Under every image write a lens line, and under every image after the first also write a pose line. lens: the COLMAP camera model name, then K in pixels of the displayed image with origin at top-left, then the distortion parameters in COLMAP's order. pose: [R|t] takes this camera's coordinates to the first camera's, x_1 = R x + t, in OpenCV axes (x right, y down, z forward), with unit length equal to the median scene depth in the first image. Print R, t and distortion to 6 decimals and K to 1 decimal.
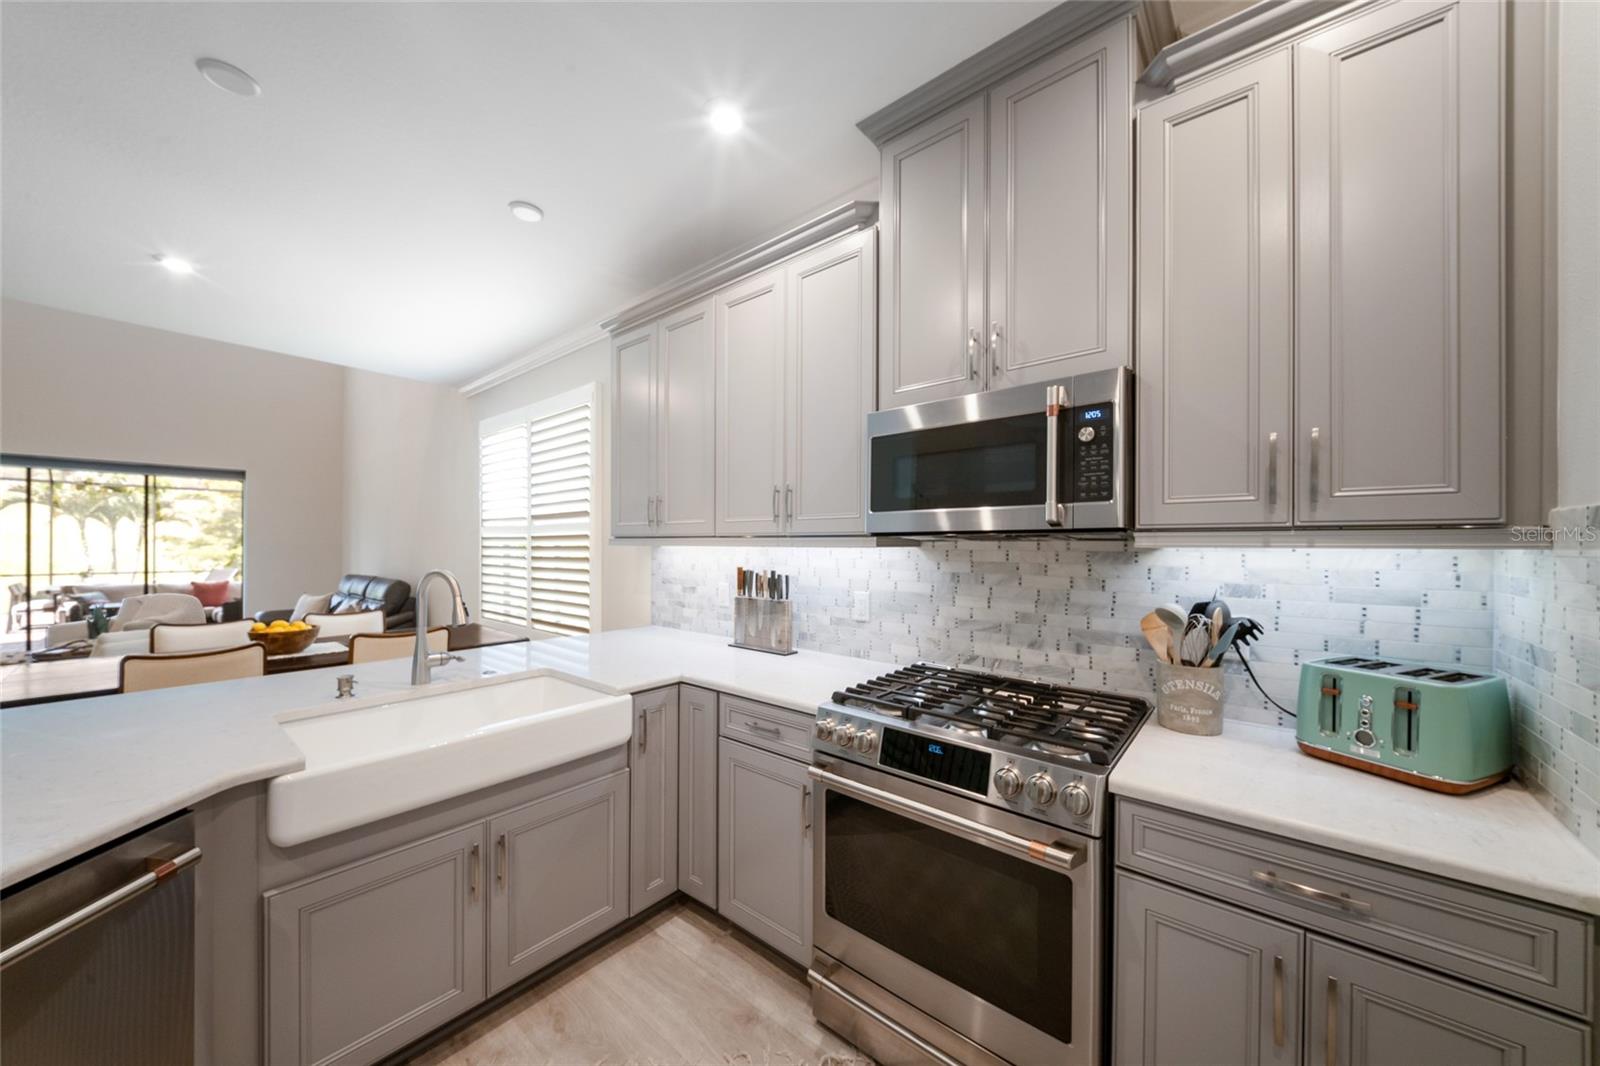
lens RADIAL K [[550.7, 0, 801.6], [0, 550.7, 545.0], [0, 0, 1]] dist [0.001272, -0.003104]
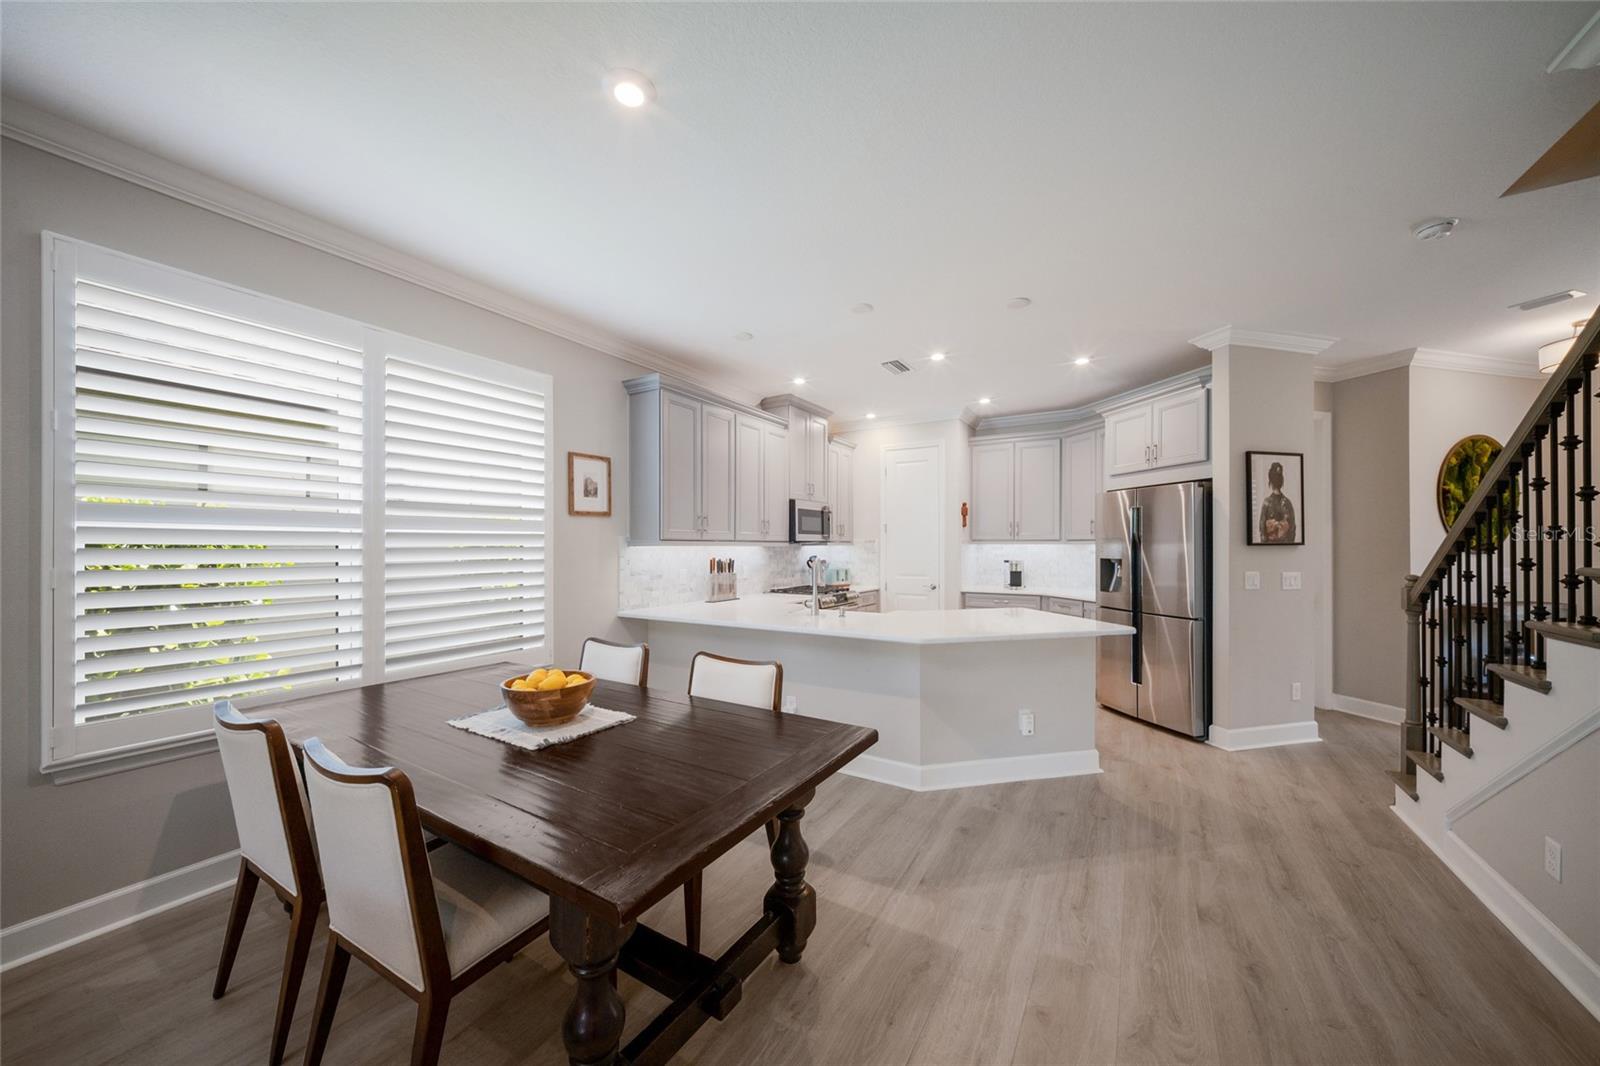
lens RADIAL K [[564.1, 0, 805.3], [0, 564.1, 547.5], [0, 0, 1]] dist [0.010899, -0.008029]
pose [[-0.163398, -0.006275, 0.986540, -2.561416], [-0.000181, 0.999980, 0.006331, -0.006797], [-0.986560, 0.000856, -0.163396, 1.307179]]
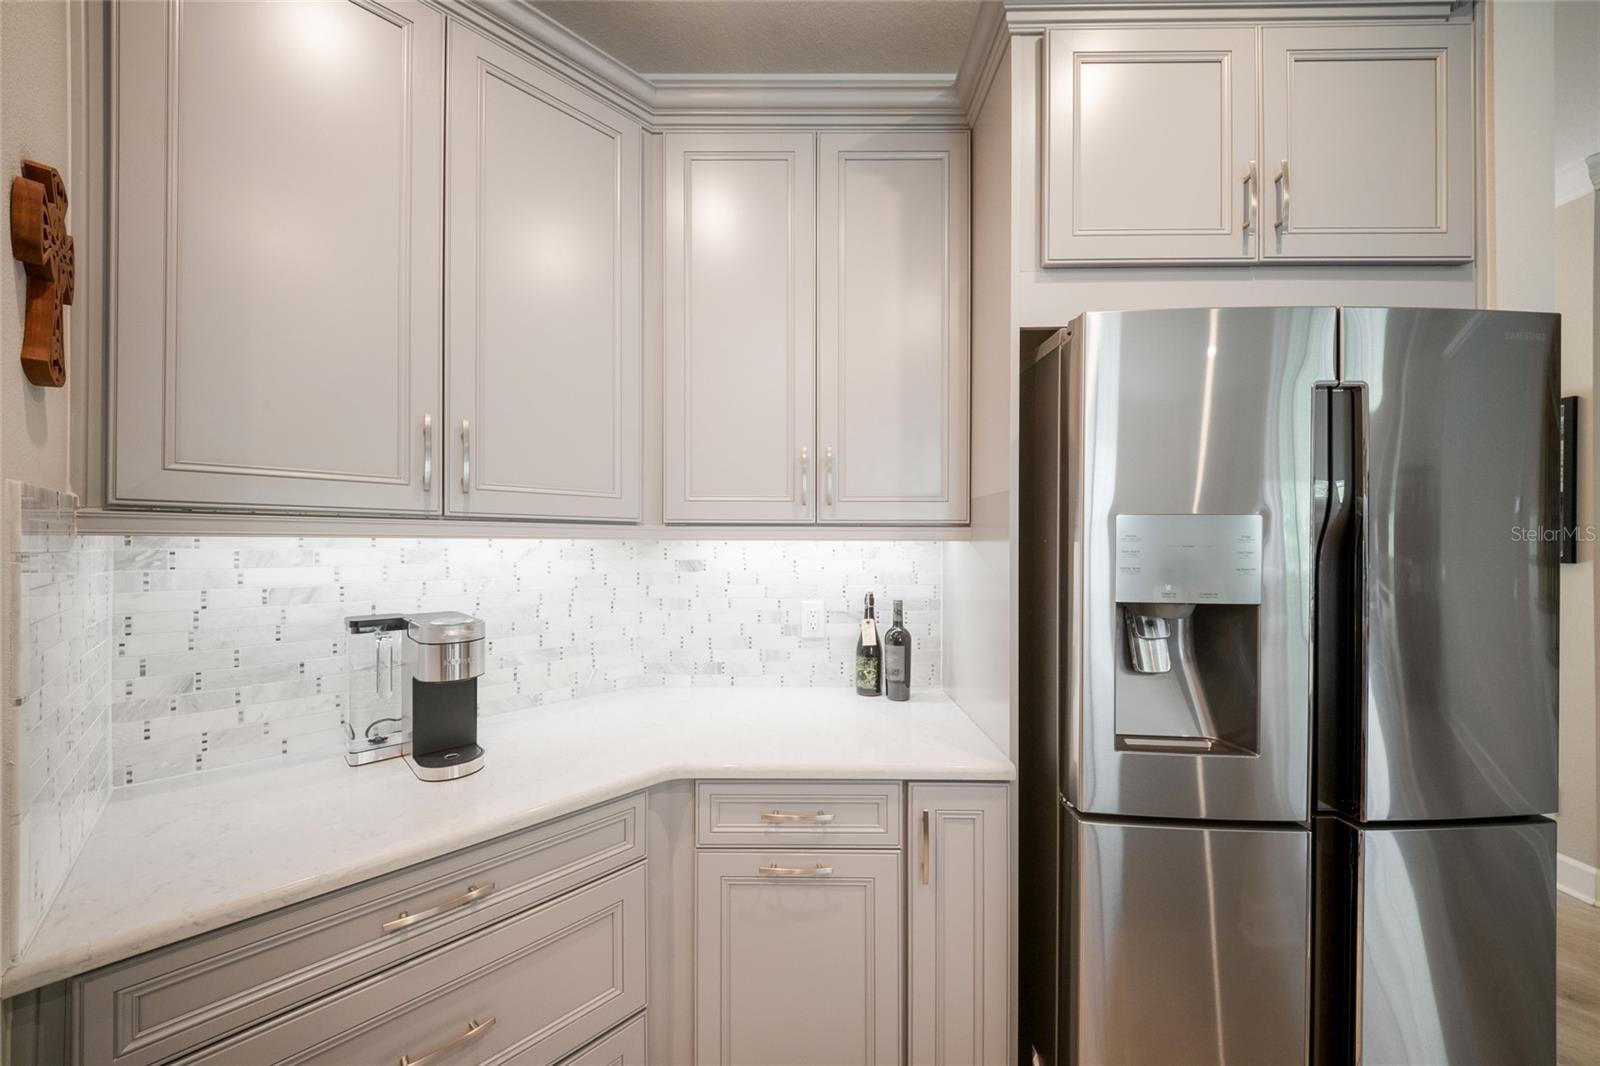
lens RADIAL K [[564.1, 0, 805.3], [0, 564.1, 547.5], [0, 0, 1]] dist [0.010899, -0.008029]
pose [[-0.995684, -0.003396, 0.092750, -0.164115], [-0.002869, 0.999979, 0.005809, 0.001361], [-0.092768, 0.005517, -0.995673, 0.247154]]
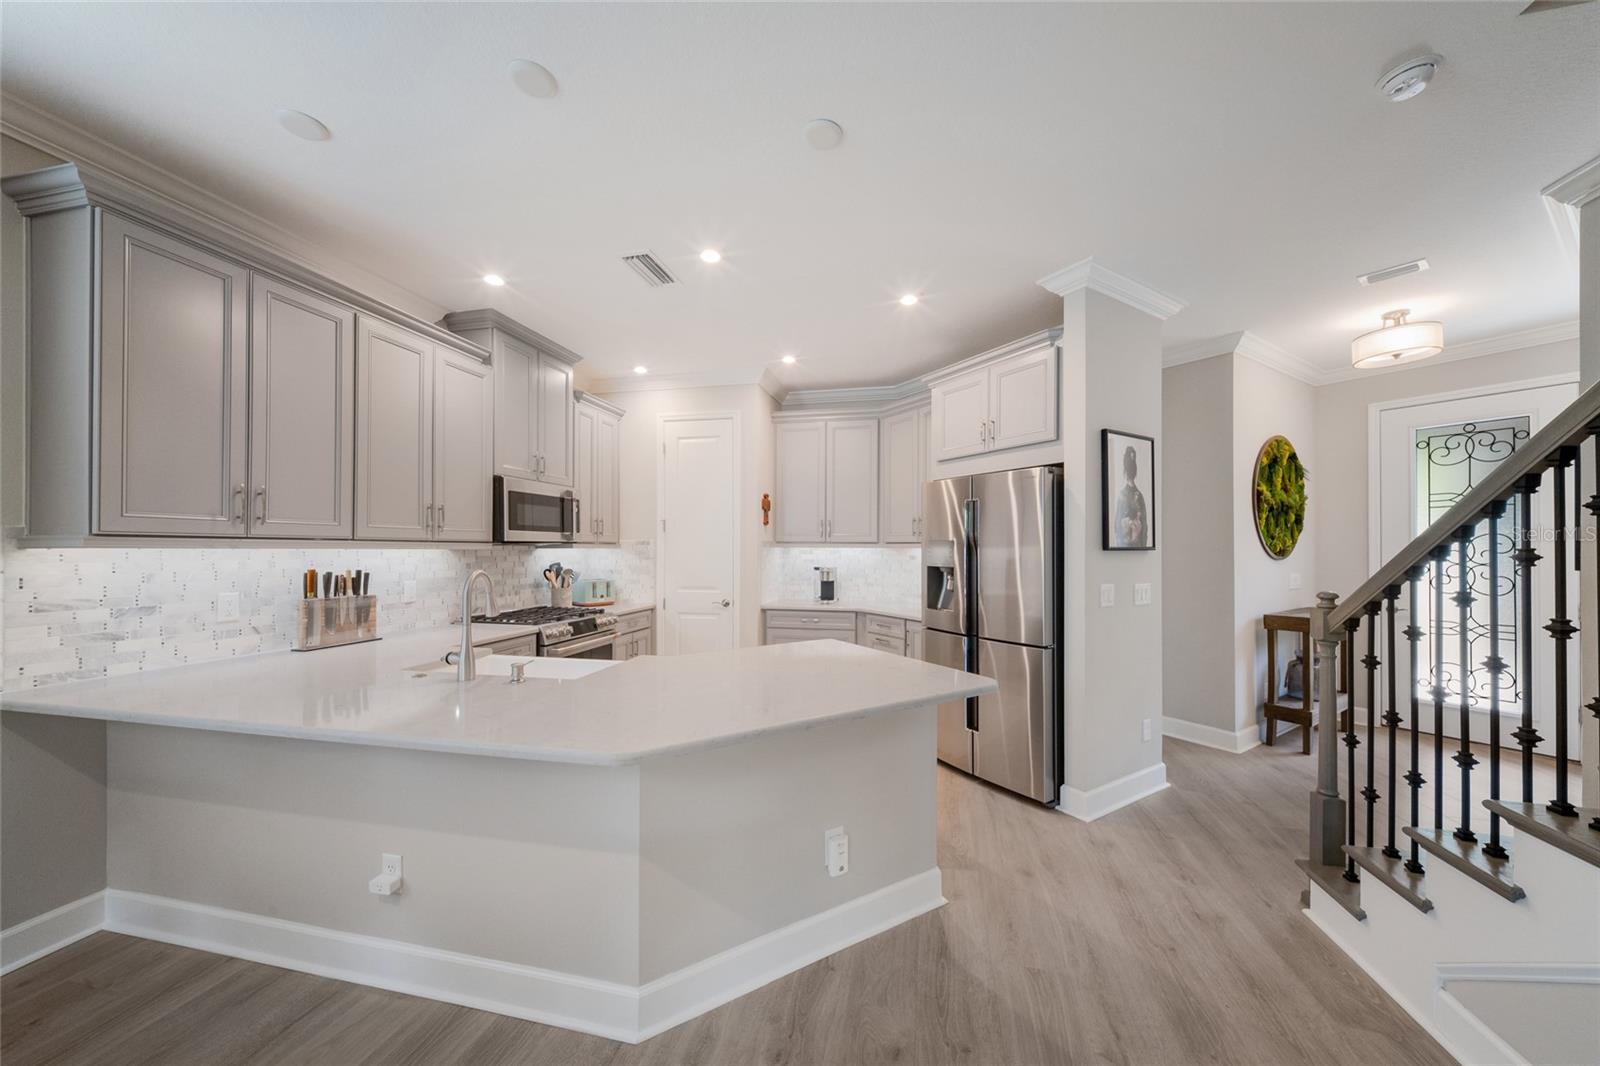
lens RADIAL K [[558.3, 0, 814.8], [0, 558.3, 546.0], [0, 0, 1]] dist [0.000782, -0.003344]
pose [[-0.469298, -0.000543, 0.883040, -1.849610], [-0.004660, 0.999987, -0.001861, -0.006813], [-0.883028, -0.004989, -0.469295, 0.873232]]
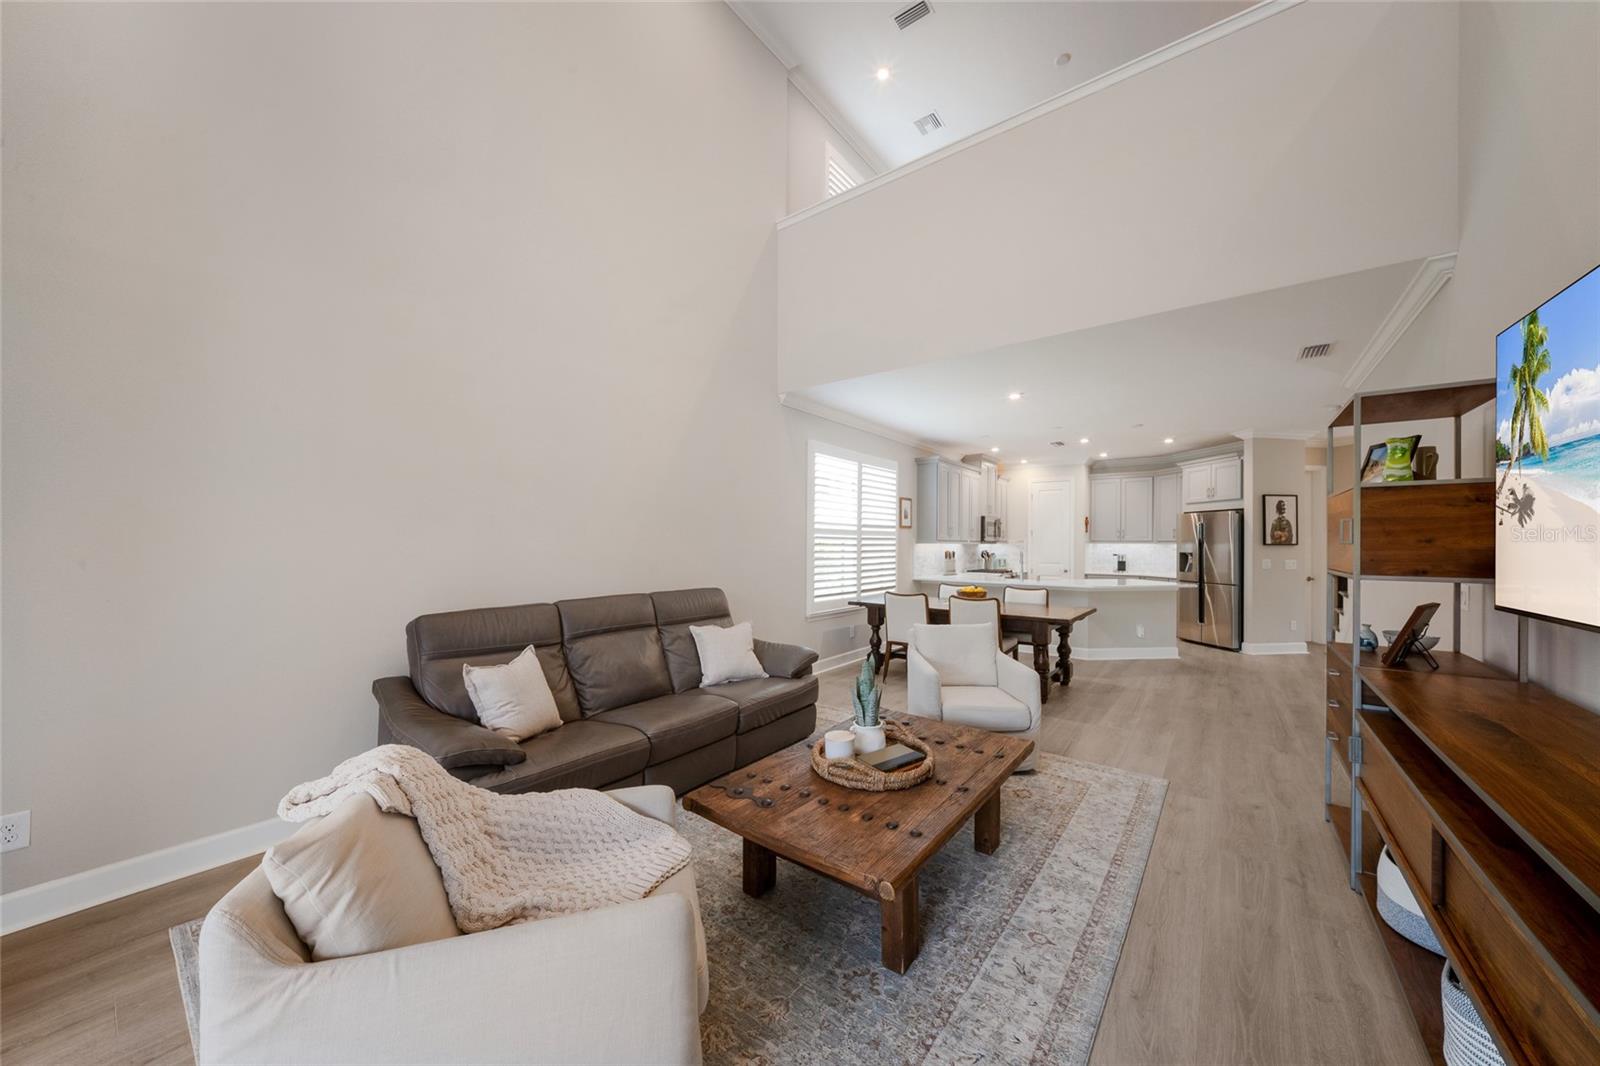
lens RADIAL K [[559.2, 0, 802.0], [0, 559.2, 540.9], [0, 0, 1]] dist [-0.000838, -0.000102]
pose [[-0.050087, 0.001614, 0.998744, -4.309629], [-0.005339, 0.999984, -0.001884, -0.006208], [-0.998731, -0.005426, -0.050077, 2.616052]]
